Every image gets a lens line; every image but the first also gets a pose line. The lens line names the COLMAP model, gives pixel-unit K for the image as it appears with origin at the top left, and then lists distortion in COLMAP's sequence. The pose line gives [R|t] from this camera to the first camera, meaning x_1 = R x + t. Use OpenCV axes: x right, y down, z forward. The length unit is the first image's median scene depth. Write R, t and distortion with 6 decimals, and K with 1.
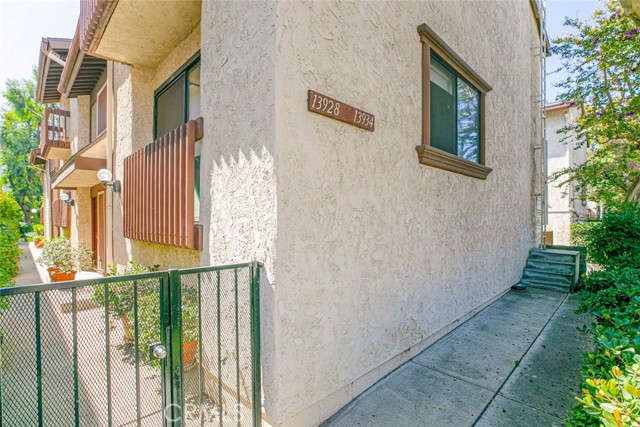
lens RADIAL K [[304.2, 0, 314.4], [0, 304.2, 216.7], [0, 0, 1]] dist [-0.023675, 0.003511]
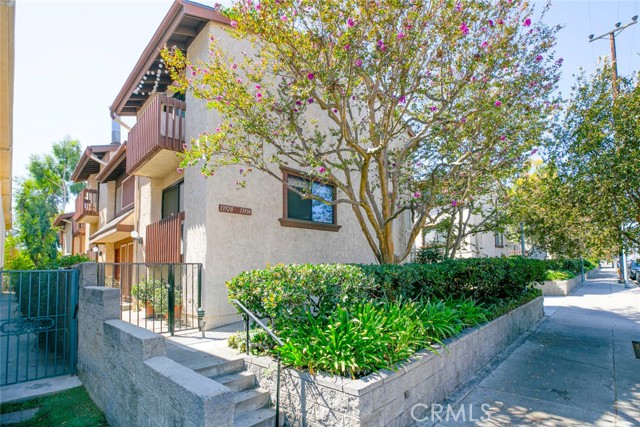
lens RADIAL K [[304.2, 0, 308.0], [0, 304.2, 239.6], [0, 0, 1]] dist [-0.023675, 0.003511]
pose [[0.999681, -0.024956, -0.003808, 0.393828], [0.024460, 0.994848, -0.098383, 0.106995], [0.006244, 0.098259, 0.995141, -0.877321]]
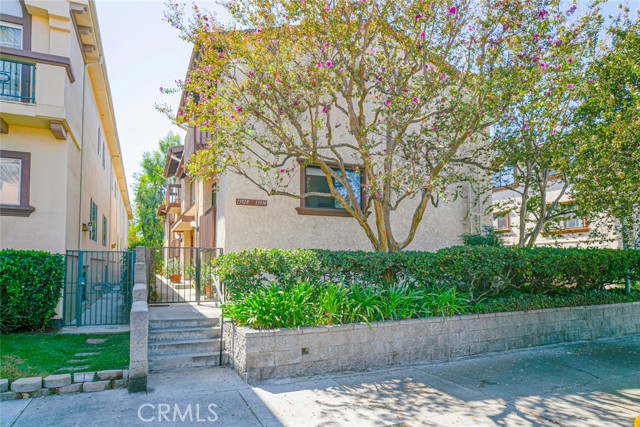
lens RADIAL K [[358.7, 0, 272.5], [0, 358.7, 231.9], [0, 0, 1]] dist [0.007567, -0.000581]
pose [[0.907532, -0.031935, -0.418768, 0.957213], [-0.002676, 0.996645, -0.081802, 0.136652], [0.419975, 0.075359, 0.904401, -1.159824]]
